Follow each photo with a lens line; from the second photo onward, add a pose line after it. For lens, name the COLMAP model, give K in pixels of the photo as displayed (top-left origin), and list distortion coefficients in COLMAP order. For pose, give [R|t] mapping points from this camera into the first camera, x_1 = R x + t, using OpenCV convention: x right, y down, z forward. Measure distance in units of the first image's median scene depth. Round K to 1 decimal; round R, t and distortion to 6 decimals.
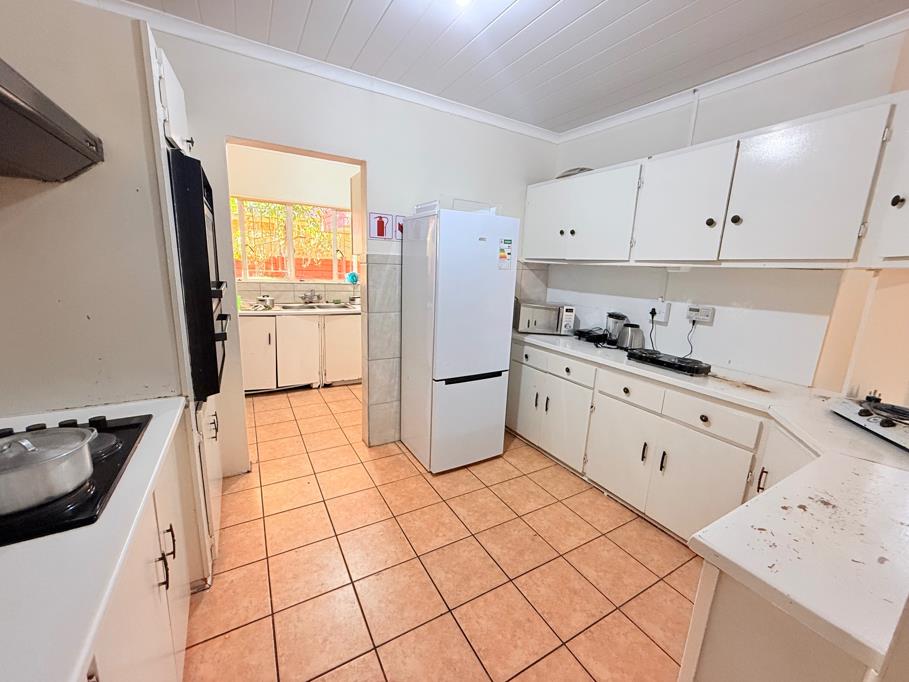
lens RADIAL K [[365.5, 0, 446.0], [0, 365.5, 342.3], [0, 0, 1]] dist [0.003229, 0.000137]
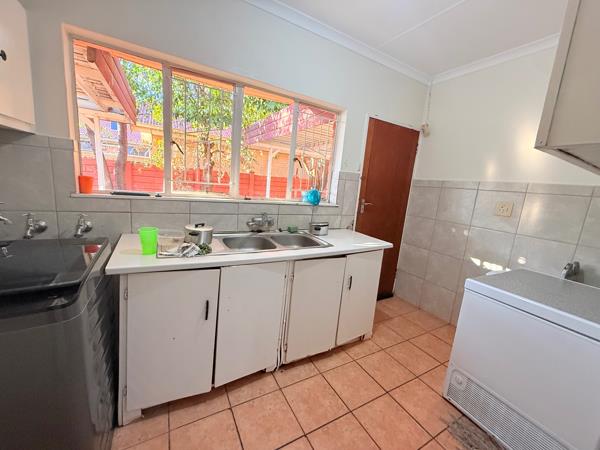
lens RADIAL K [[241.2, 0, 306.0], [0, 241.2, 222.7], [0, 0, 1]] dist [0.003229, 0.000137]
pose [[0.997876, 0.051411, 0.040015, -0.093222], [-0.050732, 0.998554, -0.017795, -0.037289], [-0.040872, 0.015727, 0.999041, 0.165501]]
